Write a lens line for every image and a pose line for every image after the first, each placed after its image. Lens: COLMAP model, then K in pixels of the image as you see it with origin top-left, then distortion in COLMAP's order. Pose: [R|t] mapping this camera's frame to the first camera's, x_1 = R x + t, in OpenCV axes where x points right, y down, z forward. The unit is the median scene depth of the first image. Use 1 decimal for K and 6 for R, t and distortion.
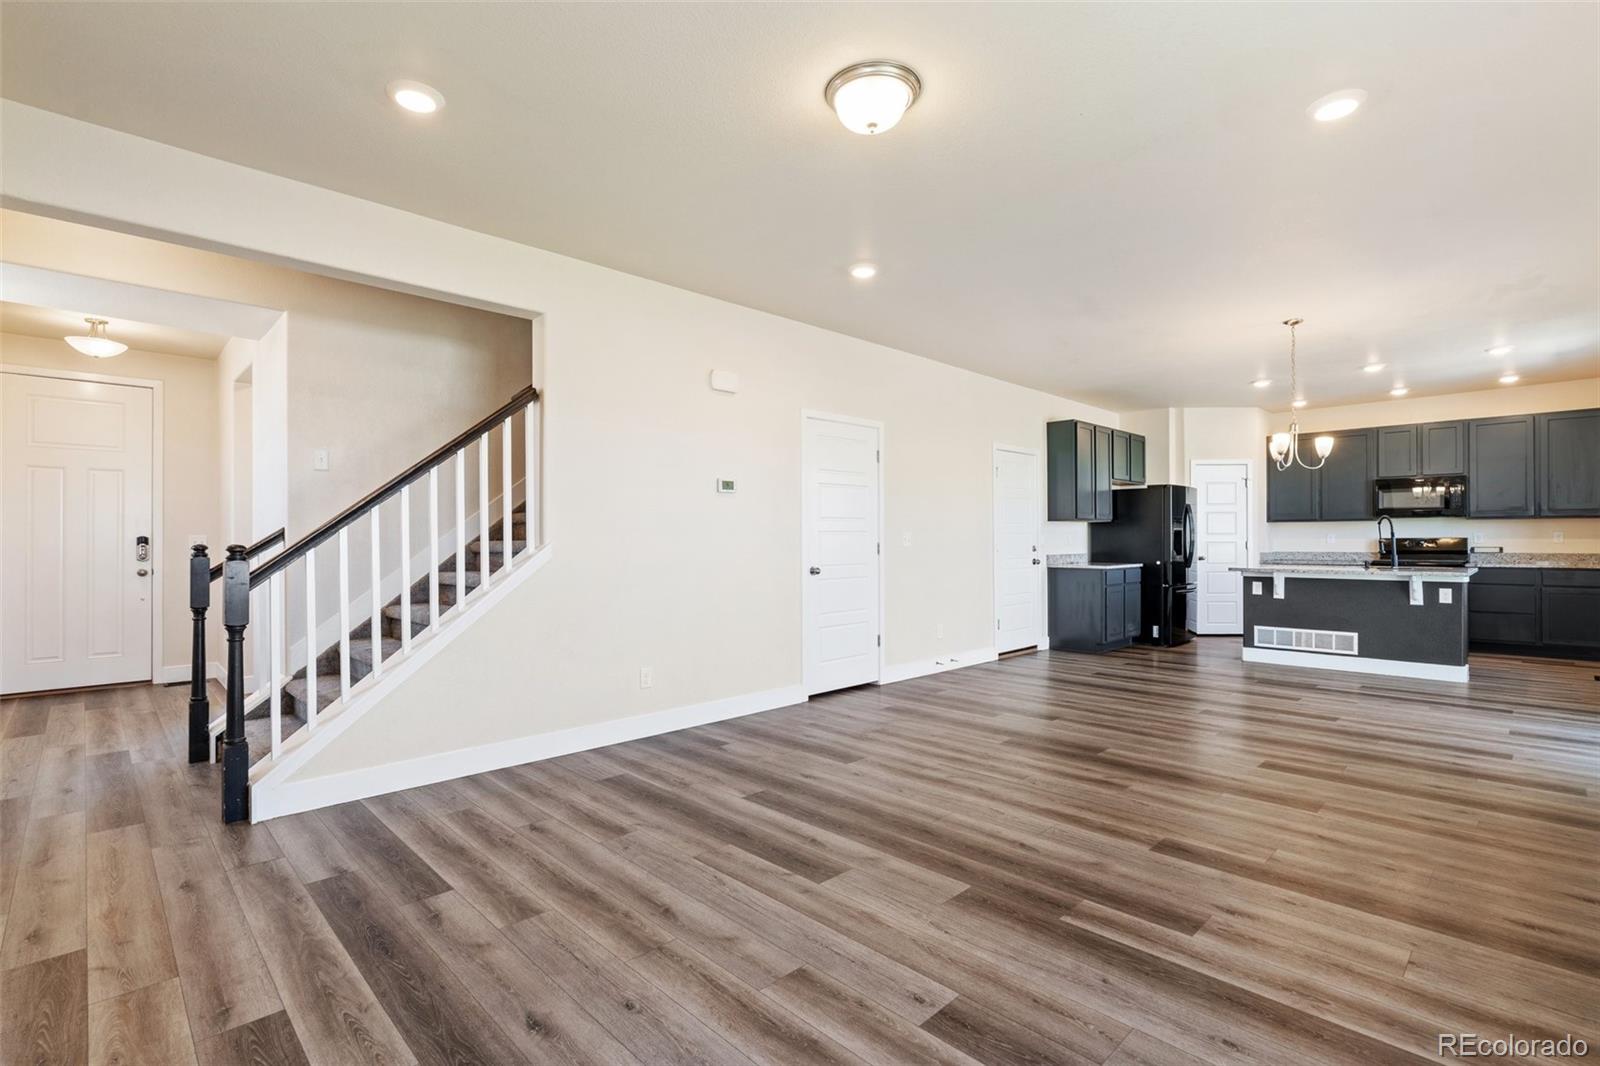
lens RADIAL K [[746.5, 0, 792.1], [0, 746.5, 533.2], [0, 0, 1]] dist [-0.009672, 0.001319]
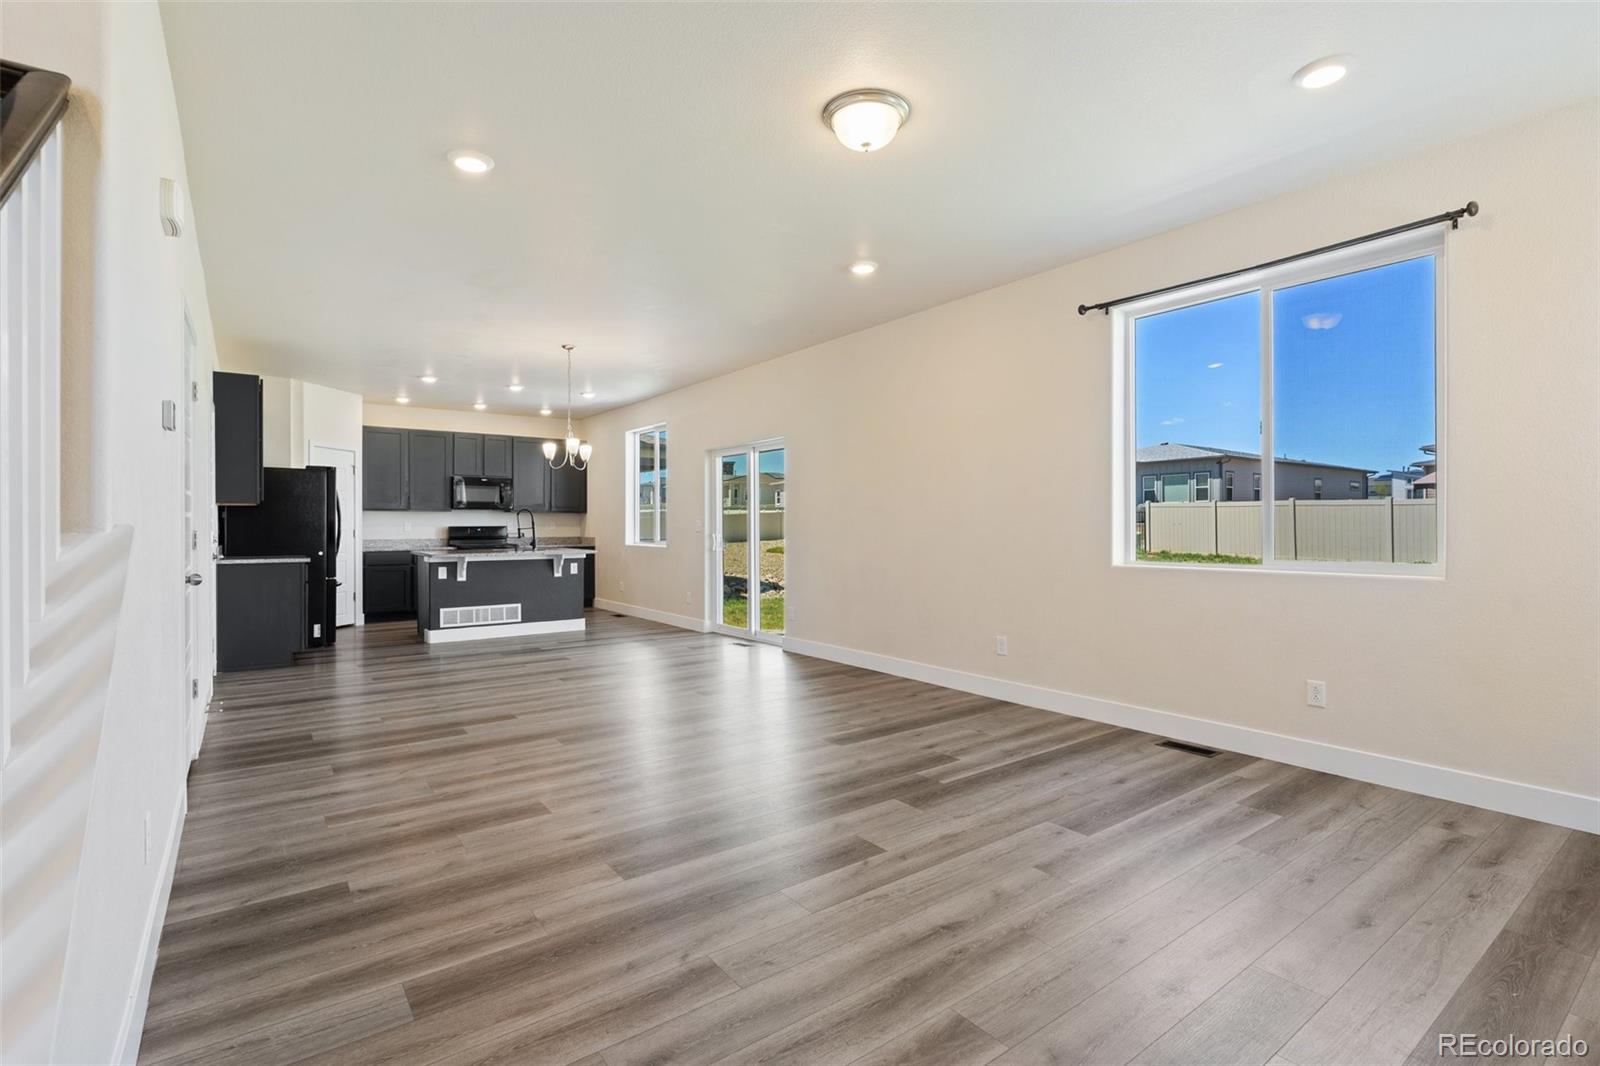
lens RADIAL K [[746.5, 0, 803.1], [0, 746.5, 519.9], [0, 0, 1]] dist [-0.009672, 0.001319]
pose [[0.124850, 0.010353, 0.992122, -0.666768], [-0.006452, 0.999933, -0.009623, 0.008763], [-0.992155, -0.005199, 0.124908, 0.640865]]
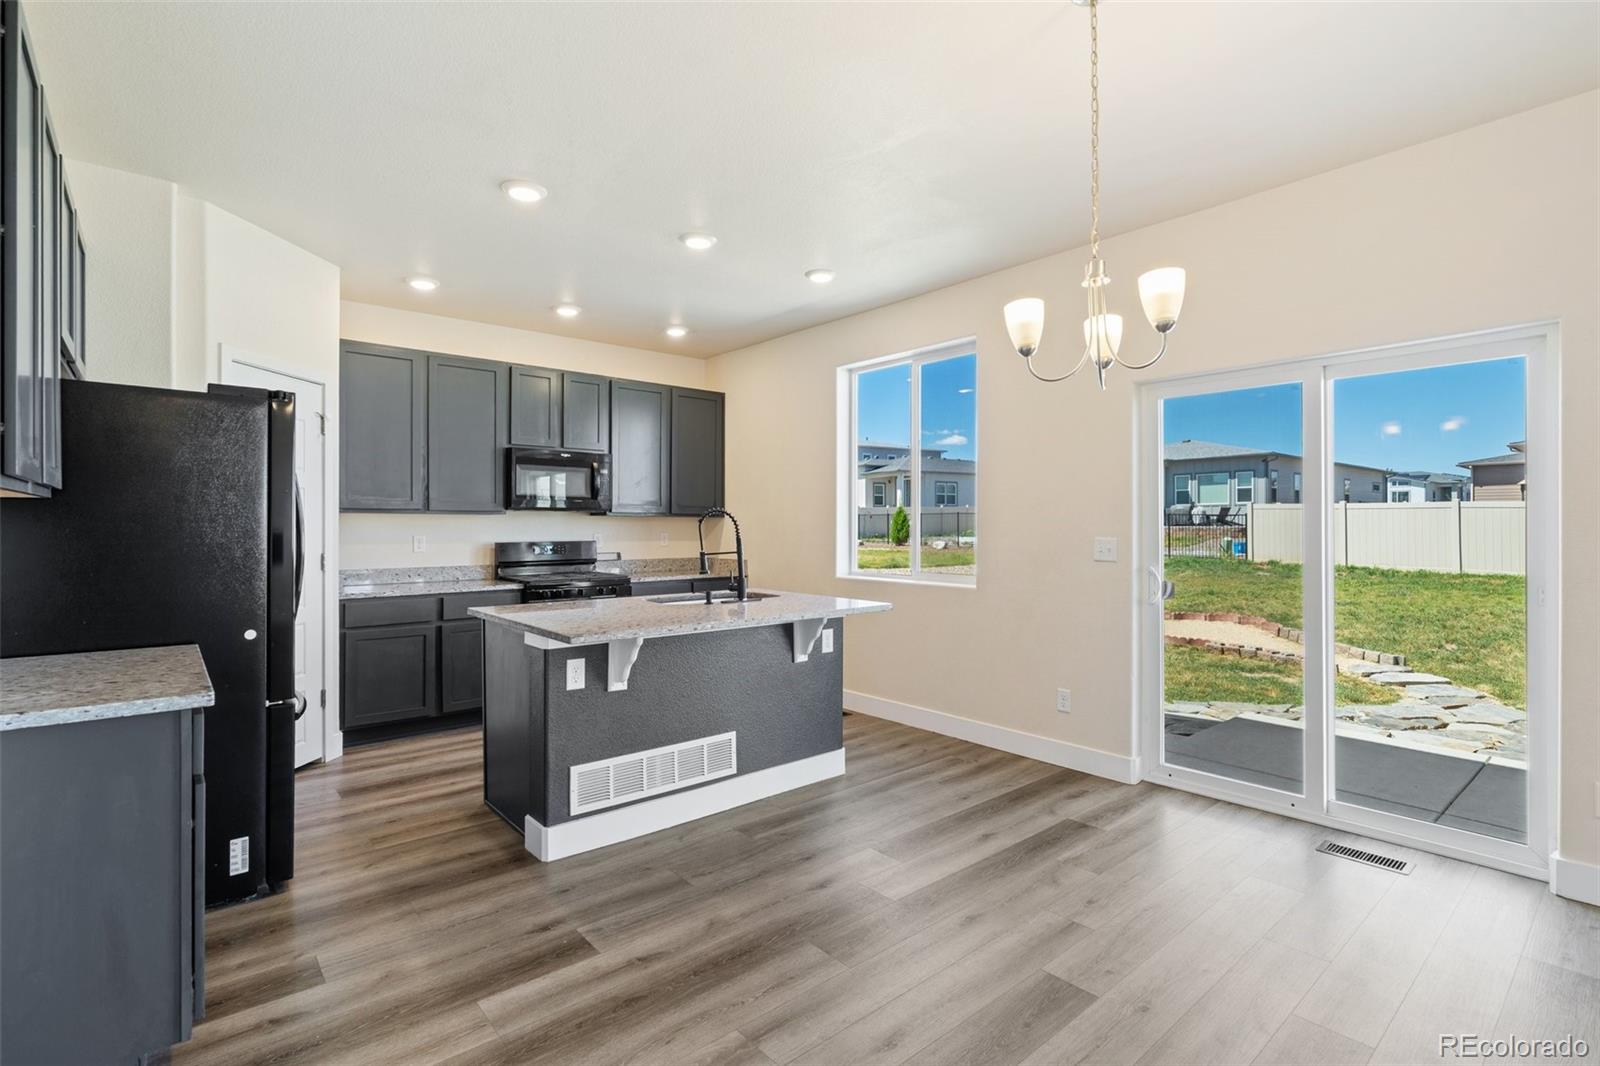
lens RADIAL K [[746.5, 0, 791.6], [0, 746.5, 521.4], [0, 0, 1]] dist [-0.009672, 0.001319]
pose [[0.065154, 0.009099, 0.997834, 0.393221], [-0.008722, 0.999925, -0.008549, -0.016042], [-0.997837, -0.008146, 0.065228, 1.541419]]
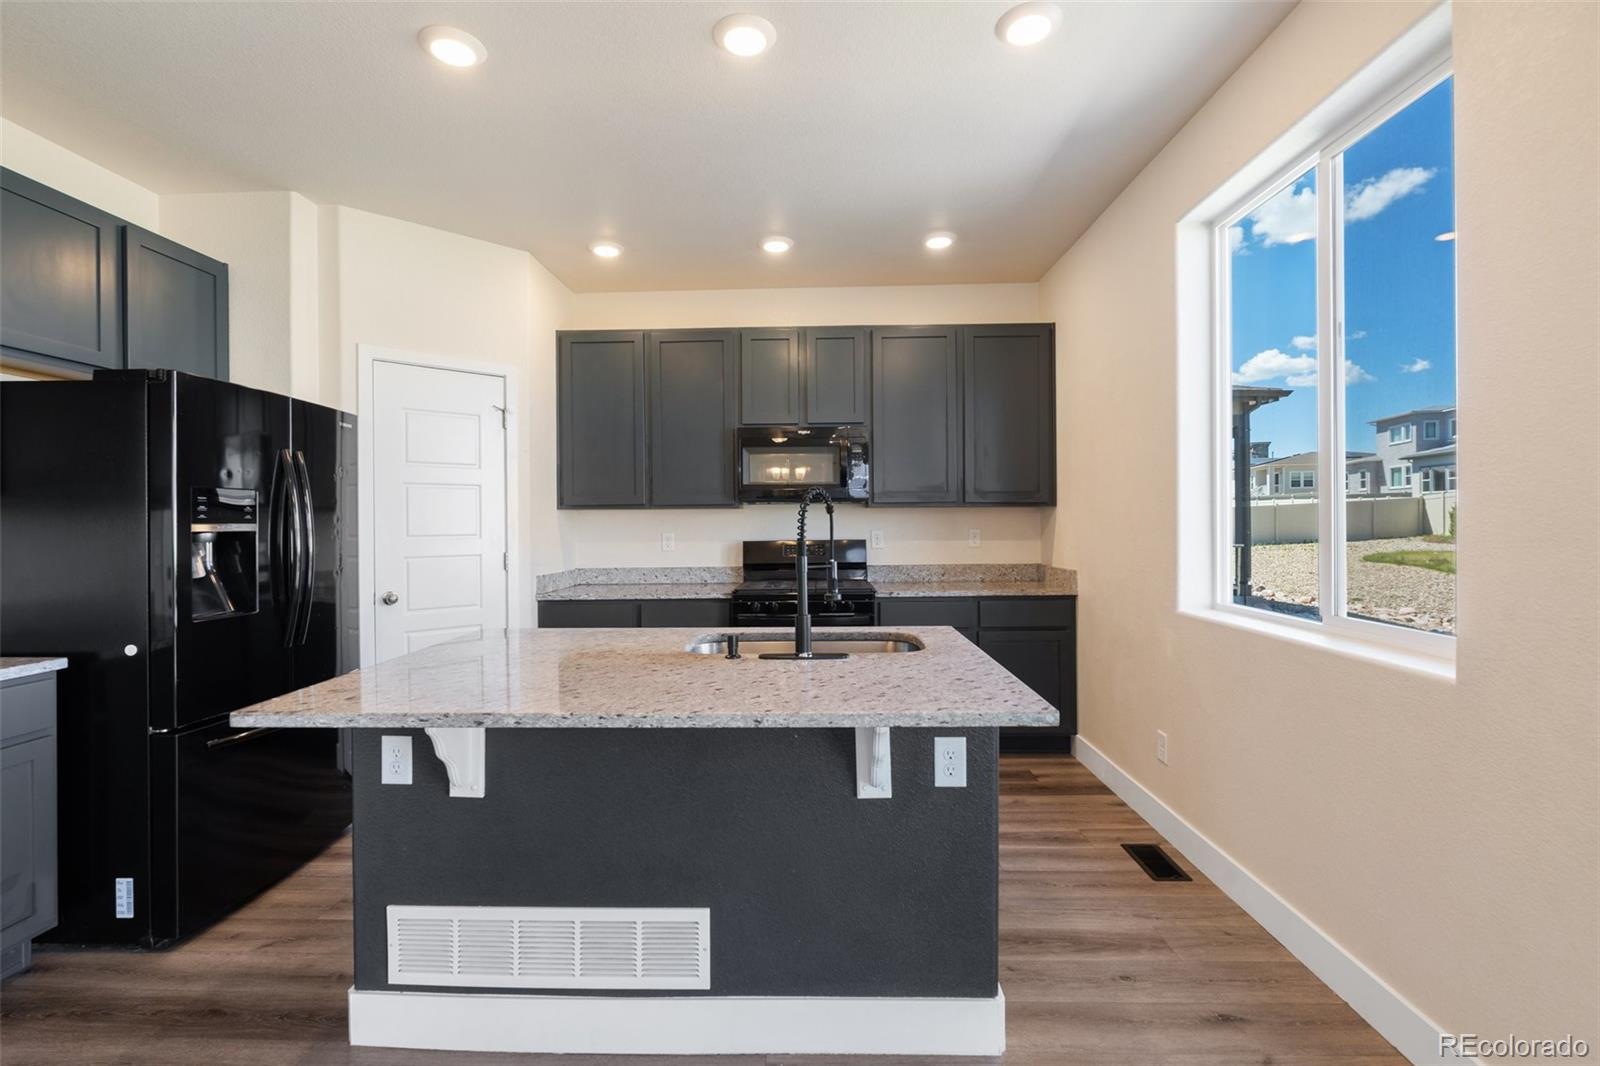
lens RADIAL K [[713.1, 0, 793.8], [0, 713.1, 524.1], [0, 0, 1]] dist [-0.007040, 0.001001]
pose [[0.717703, -0.004932, 0.696332, 0.996249], [0.000243, 0.999977, 0.006832, -0.019153], [-0.696349, -0.004734, 0.717687, 1.309544]]
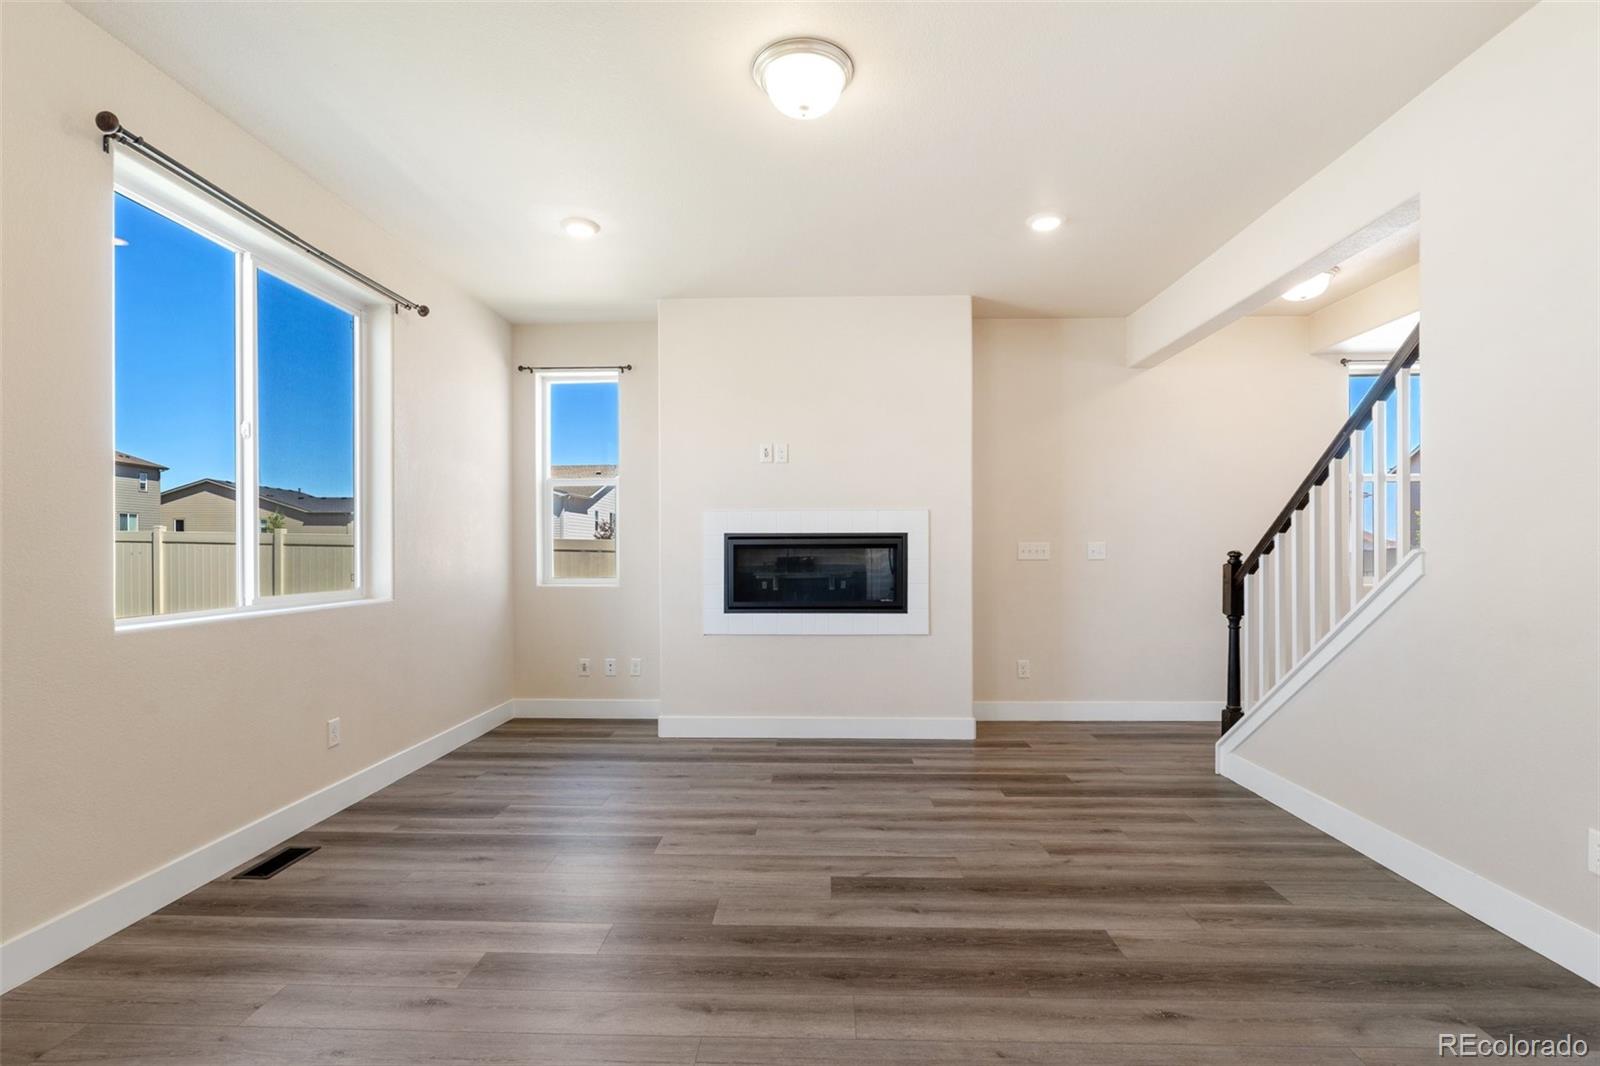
lens RADIAL K [[746.5, 0, 804.6], [0, 746.5, 547.3], [0, 0, 1]] dist [-0.009672, 0.001319]
pose [[-0.713568, 0.002069, -0.700583, 0.518771], [0.011894, 0.999887, -0.009162, 0.009169], [0.700485, -0.014870, -0.713512, 1.123496]]
